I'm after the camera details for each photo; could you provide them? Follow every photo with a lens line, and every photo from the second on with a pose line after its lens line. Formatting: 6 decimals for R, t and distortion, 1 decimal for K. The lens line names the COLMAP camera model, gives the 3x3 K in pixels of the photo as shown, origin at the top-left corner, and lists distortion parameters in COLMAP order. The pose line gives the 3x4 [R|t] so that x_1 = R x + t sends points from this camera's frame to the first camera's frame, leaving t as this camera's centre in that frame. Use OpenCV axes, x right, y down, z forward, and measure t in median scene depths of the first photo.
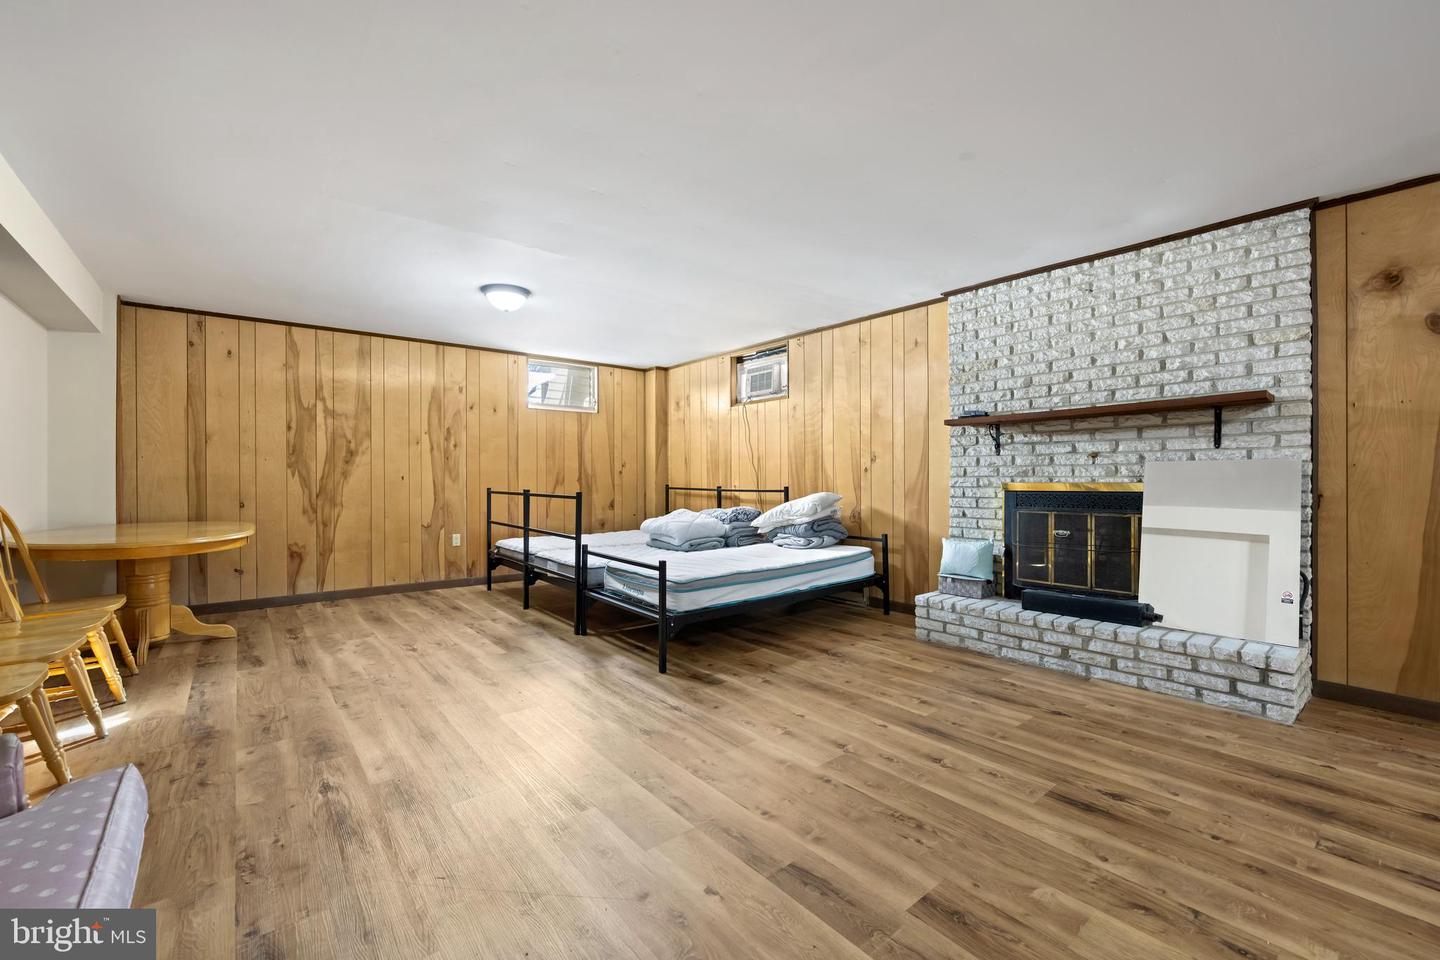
lens RADIAL K [[591.4, 0, 719.6], [0, 591.4, 474.1], [0, 0, 1]] dist [-0.004021, -0.000334]
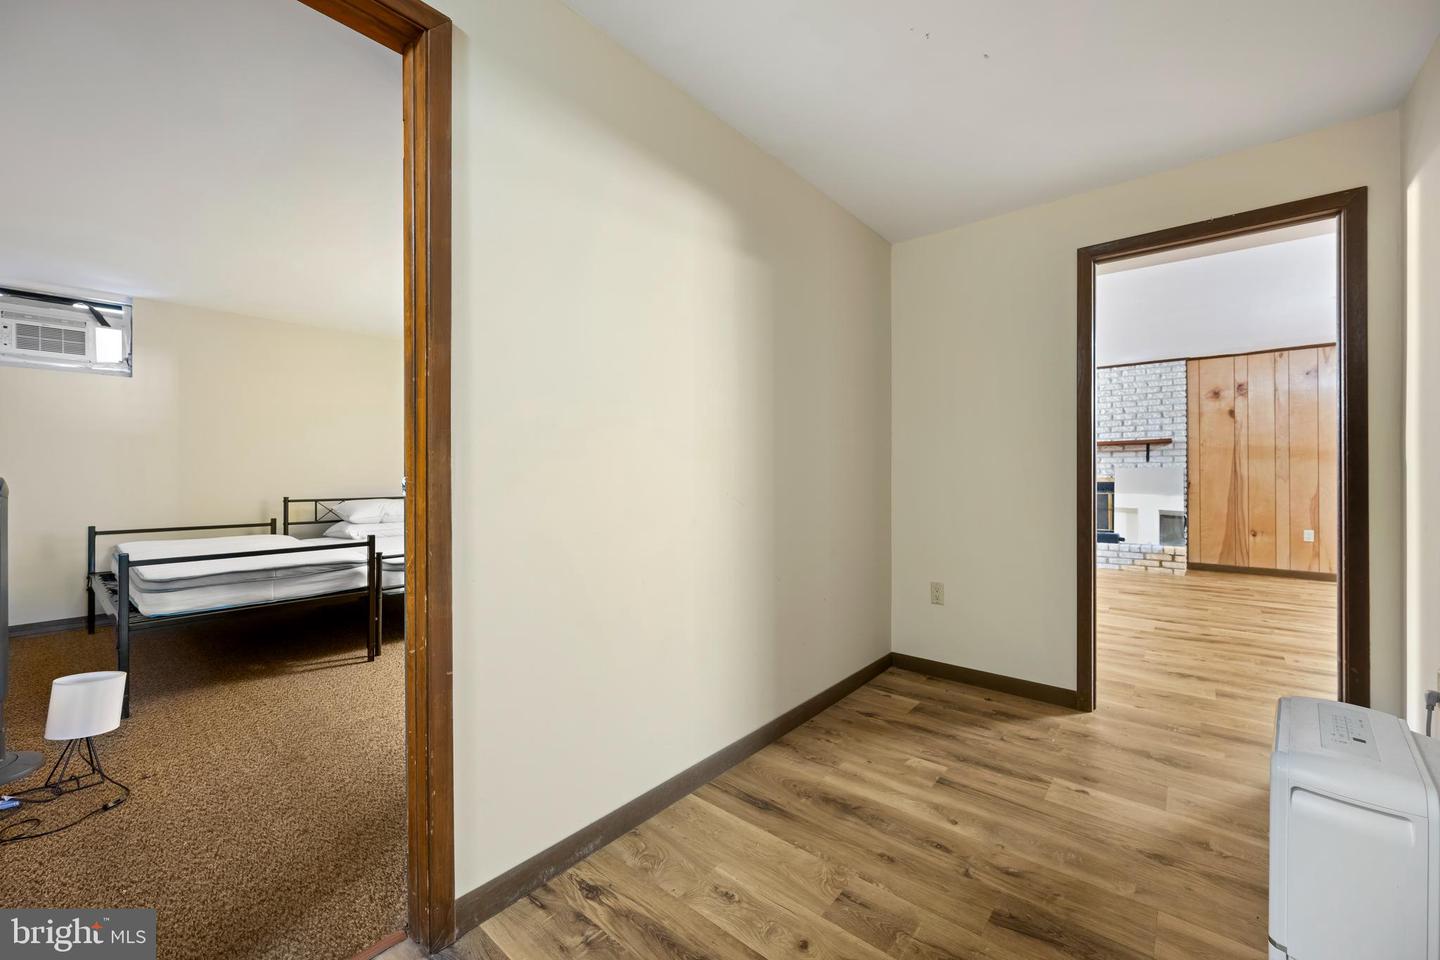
lens RADIAL K [[566.2, 0, 712.7], [0, 566.2, 468.4], [0, 0, 1]] dist [-0.002389, -0.000500]
pose [[0.984411, 0.002735, 0.175865, -1.126135], [-0.001590, 0.999977, -0.006652, -0.003540], [-0.175879, 0.006269, 0.984392, -0.796611]]
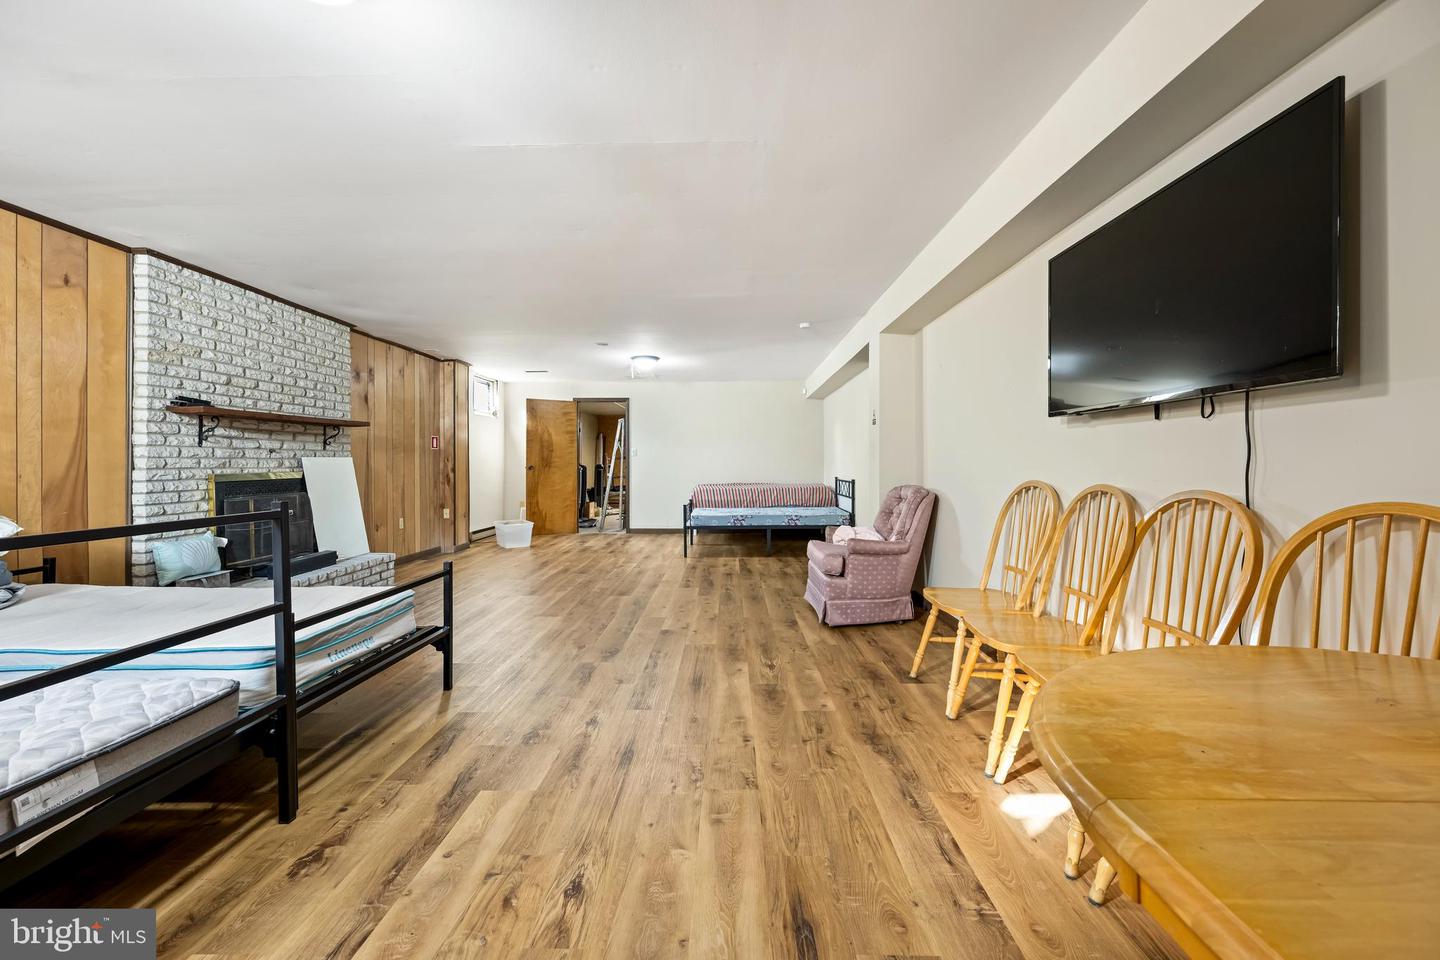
lens RADIAL K [[566.2, 0, 717.8], [0, 566.2, 466.4], [0, 0, 1]] dist [-0.002389, -0.000500]
pose [[-0.759267, 0.003715, 0.650768, -1.009171], [0.006086, 0.999981, 0.001392, 0.006108], [-0.650750, 0.005018, -0.759275, 1.462676]]
